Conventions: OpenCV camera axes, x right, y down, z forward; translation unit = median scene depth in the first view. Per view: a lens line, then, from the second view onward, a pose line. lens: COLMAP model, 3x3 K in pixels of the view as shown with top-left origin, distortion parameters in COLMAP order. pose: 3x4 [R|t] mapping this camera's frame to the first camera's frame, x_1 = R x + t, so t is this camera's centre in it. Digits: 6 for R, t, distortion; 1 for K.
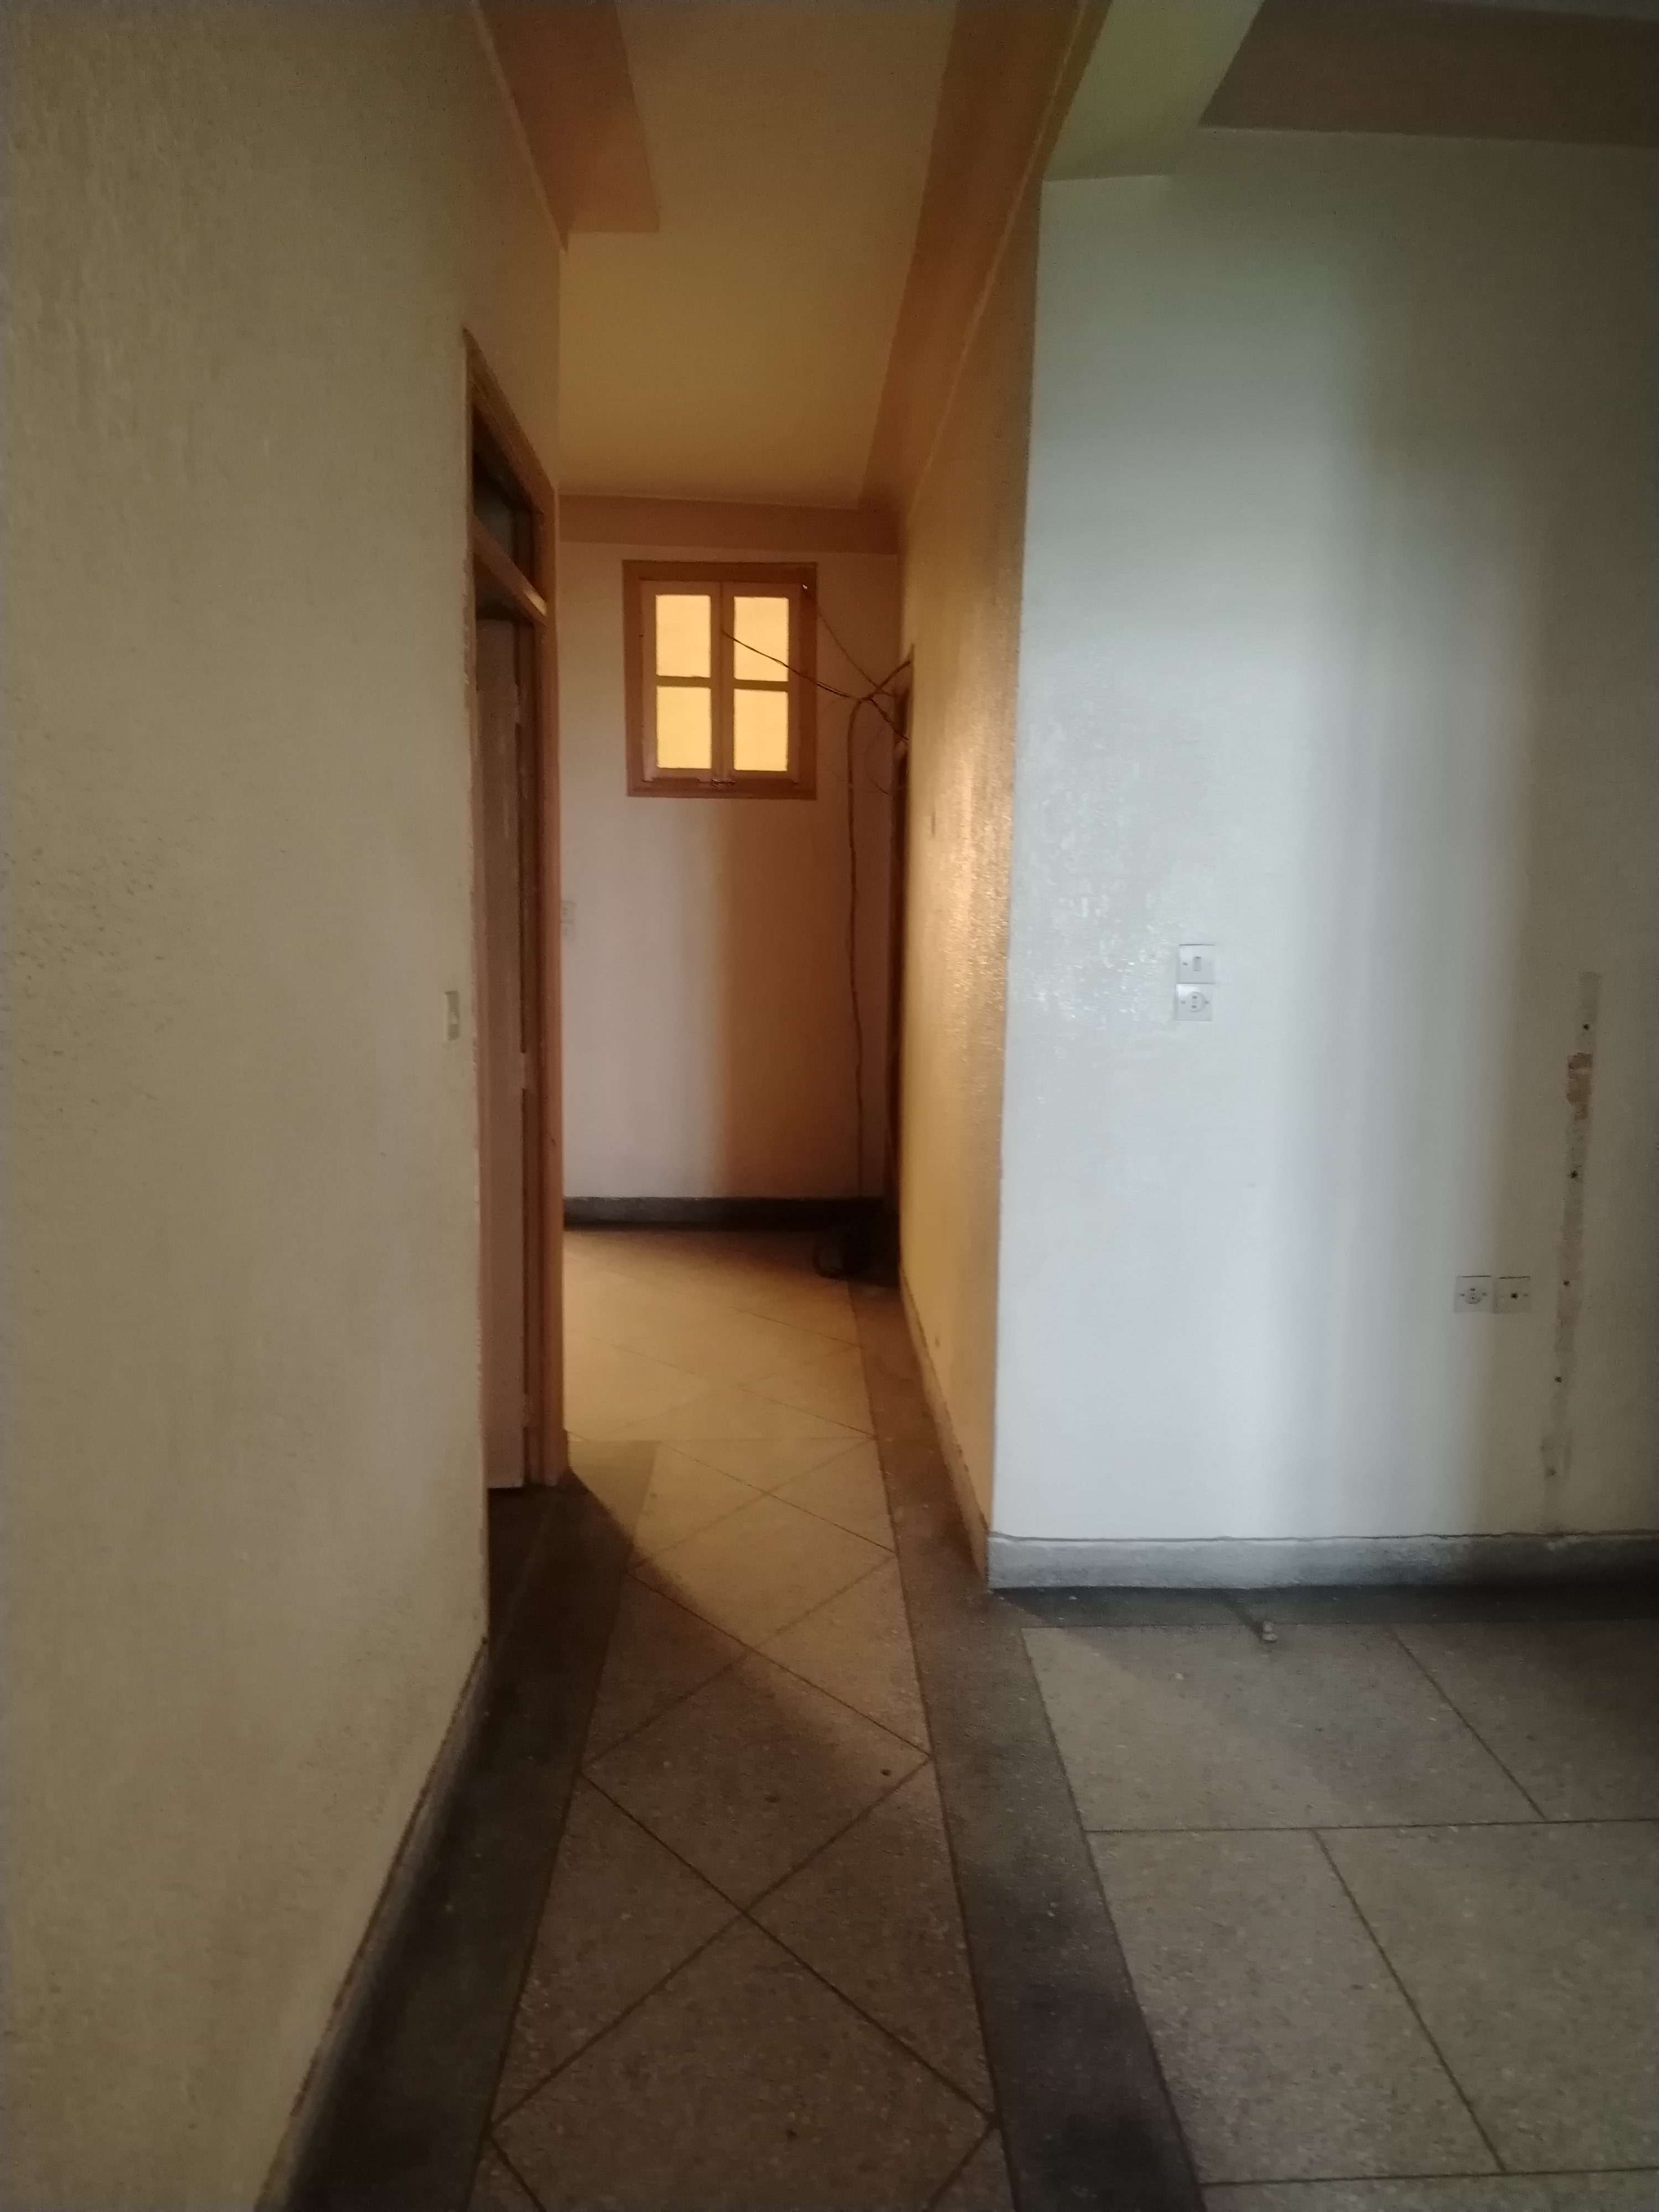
lens RADIAL K [[1602.2, 0, 829.5], [0, 1602.2, 1106.0], [0, 0, 1]] dist [0.002123, -0.045126]
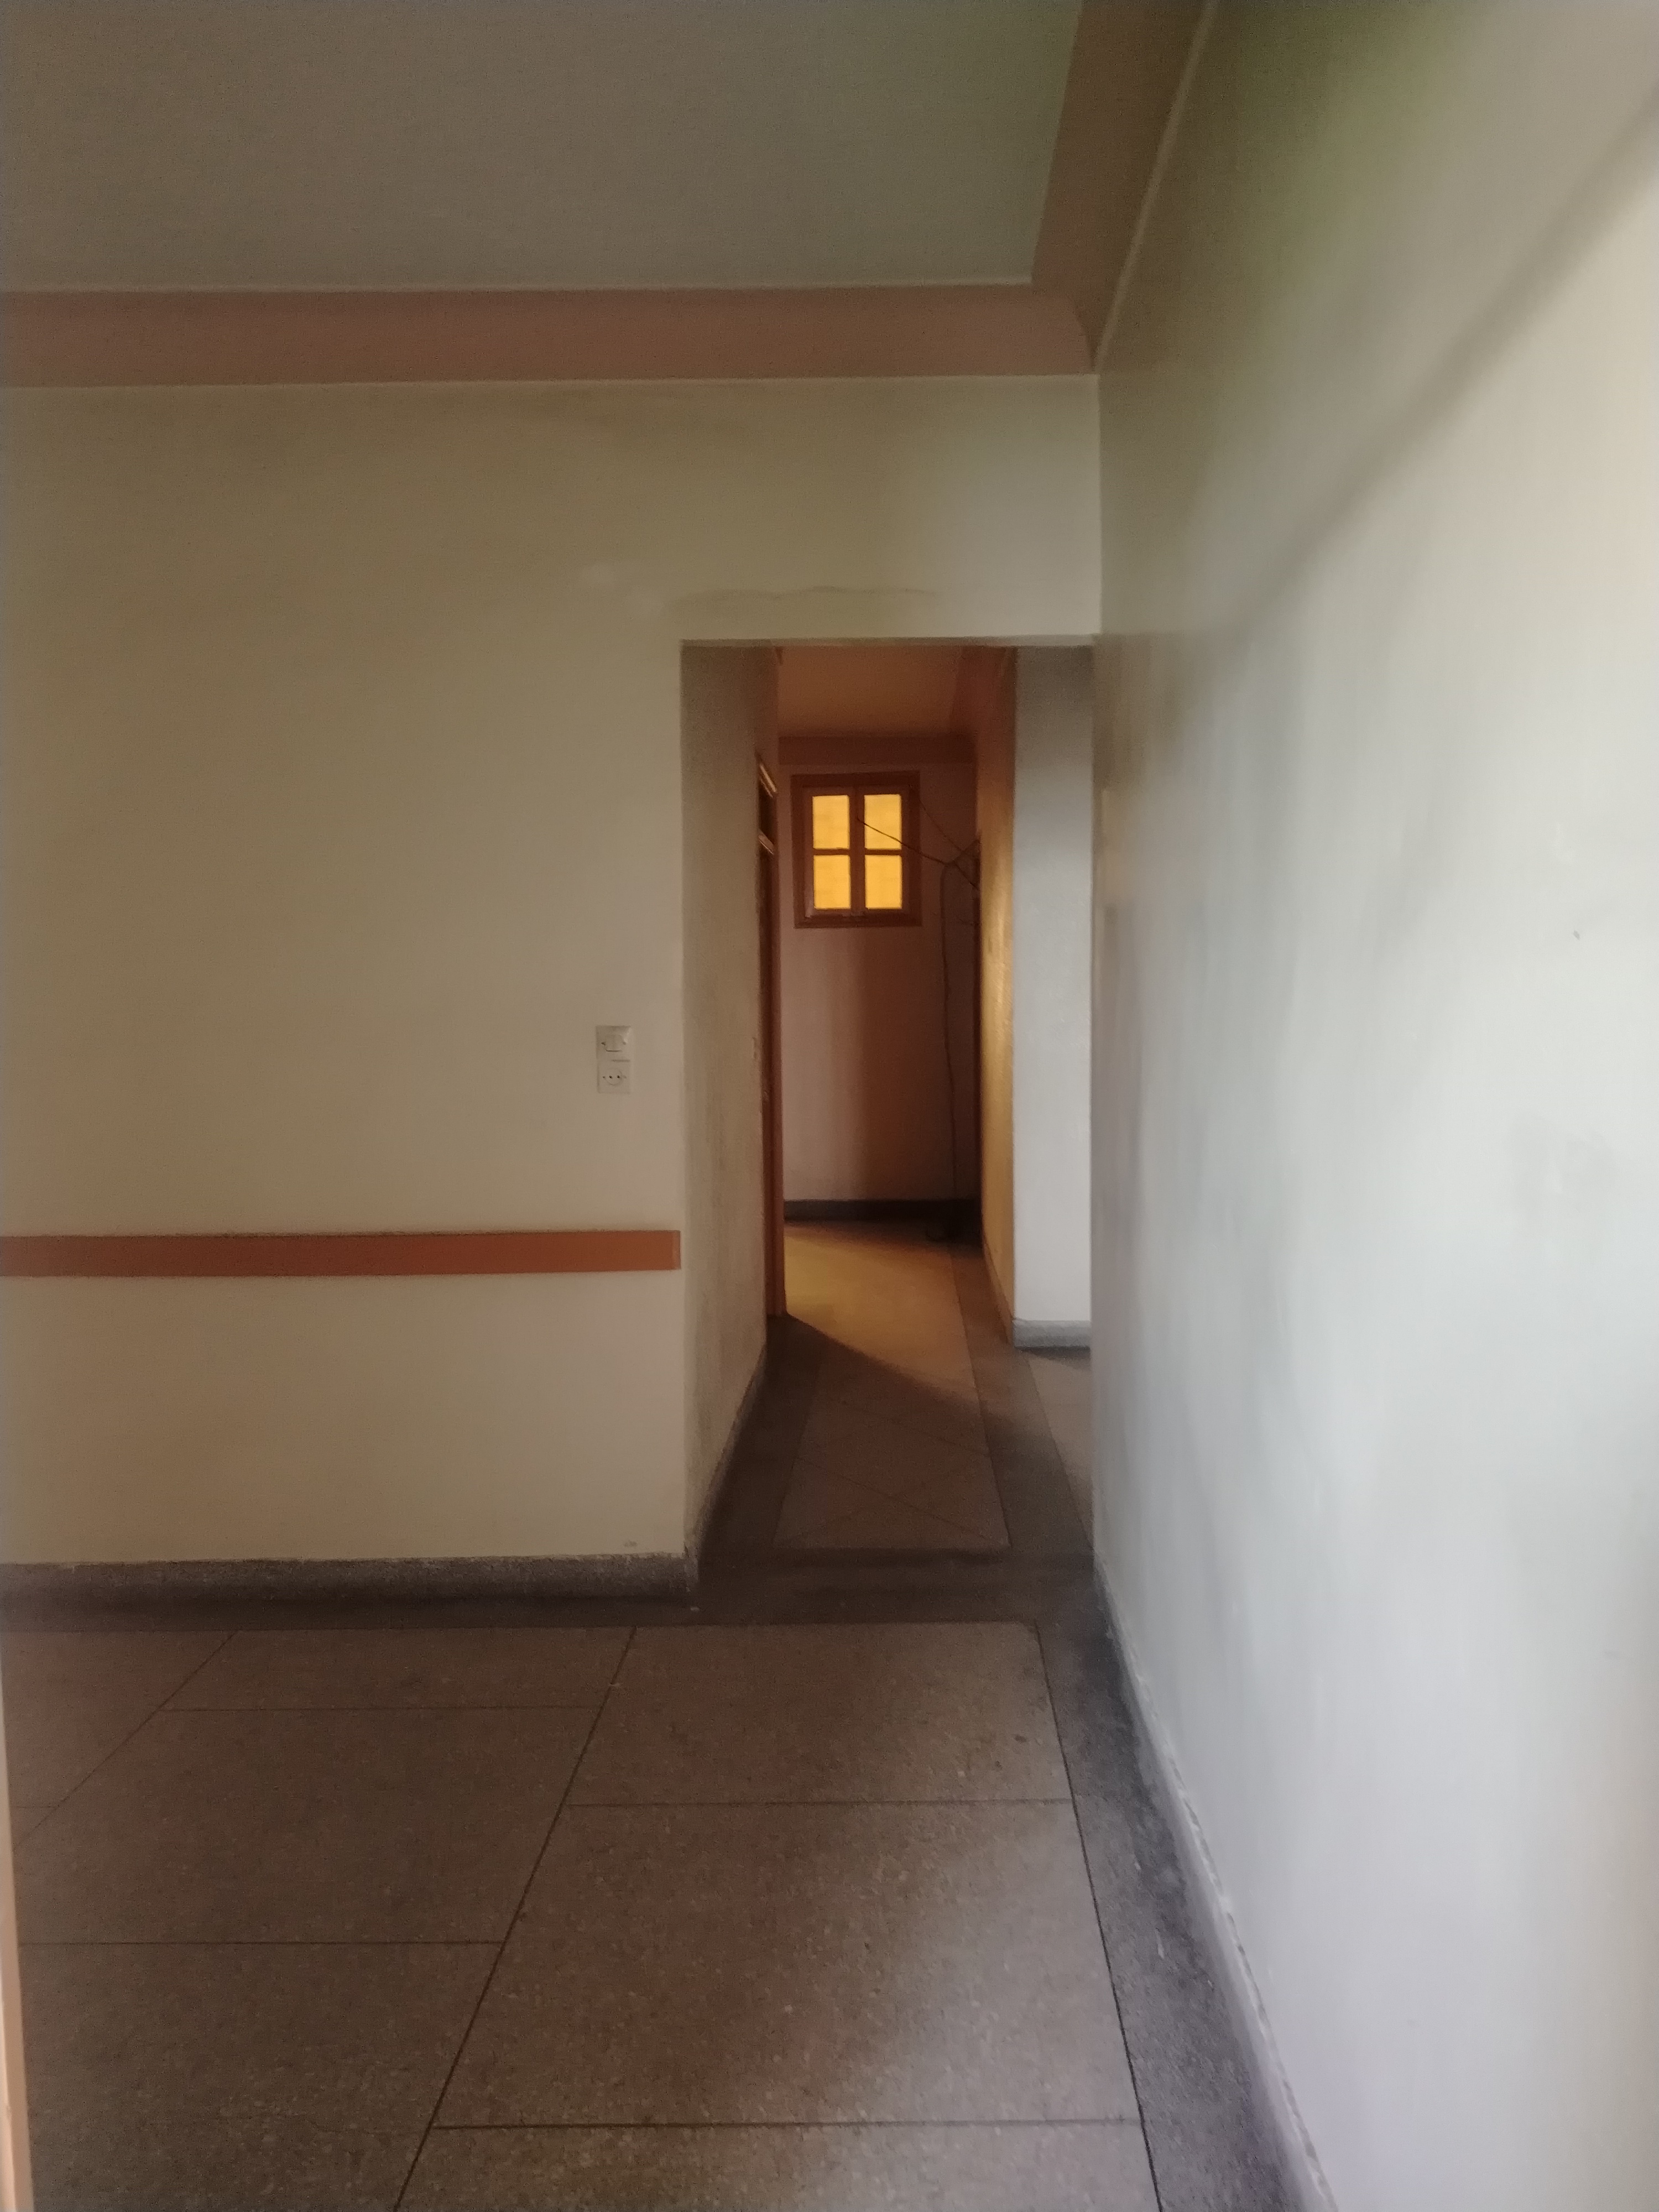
lens RADIAL K [[1602.2, 0, 829.5], [0, 1602.2, 1106.0], [0, 0, 1]] dist [0.002123, -0.045126]
pose [[0.996962, -0.020258, -0.075205, 0.015402], [0.015686, 0.998021, -0.060901, 0.065493], [0.076290, 0.059536, 0.995307, -0.490546]]
